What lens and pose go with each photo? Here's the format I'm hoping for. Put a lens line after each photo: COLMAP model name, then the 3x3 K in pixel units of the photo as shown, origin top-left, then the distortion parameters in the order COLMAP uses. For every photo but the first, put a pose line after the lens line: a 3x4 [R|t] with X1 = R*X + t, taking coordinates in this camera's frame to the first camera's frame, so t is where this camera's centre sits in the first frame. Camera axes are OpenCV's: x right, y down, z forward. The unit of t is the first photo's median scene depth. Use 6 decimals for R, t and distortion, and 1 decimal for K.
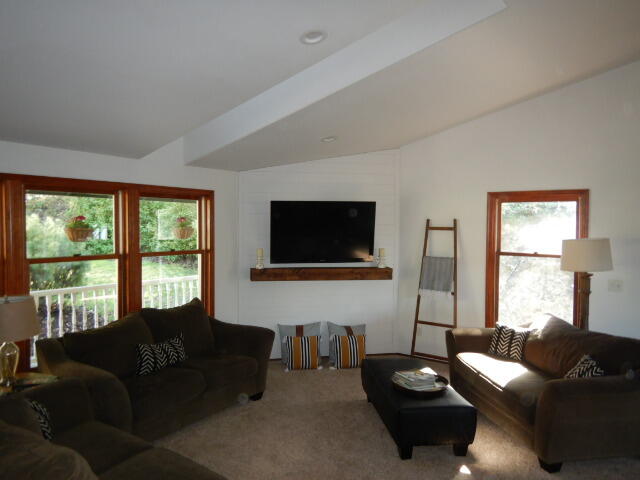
lens RADIAL K [[455.1, 0, 320.0], [0, 455.1, 240.0], [0, 0, 1]] dist [0.016662, -0.006230]
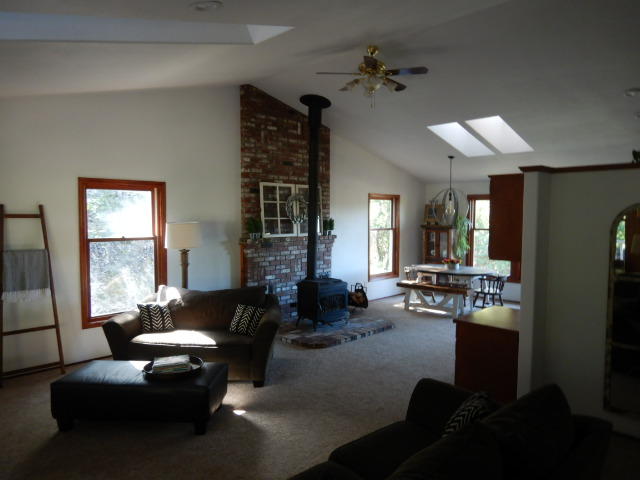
lens RADIAL K [[455.1, 0, 320.0], [0, 455.1, 240.0], [0, 0, 1]] dist [0.016662, -0.006230]
pose [[0.204630, -0.061303, 0.976918, -0.474214], [0.037254, 0.997802, 0.054810, -0.007369], [-0.978130, 0.025179, 0.206464, 0.313571]]
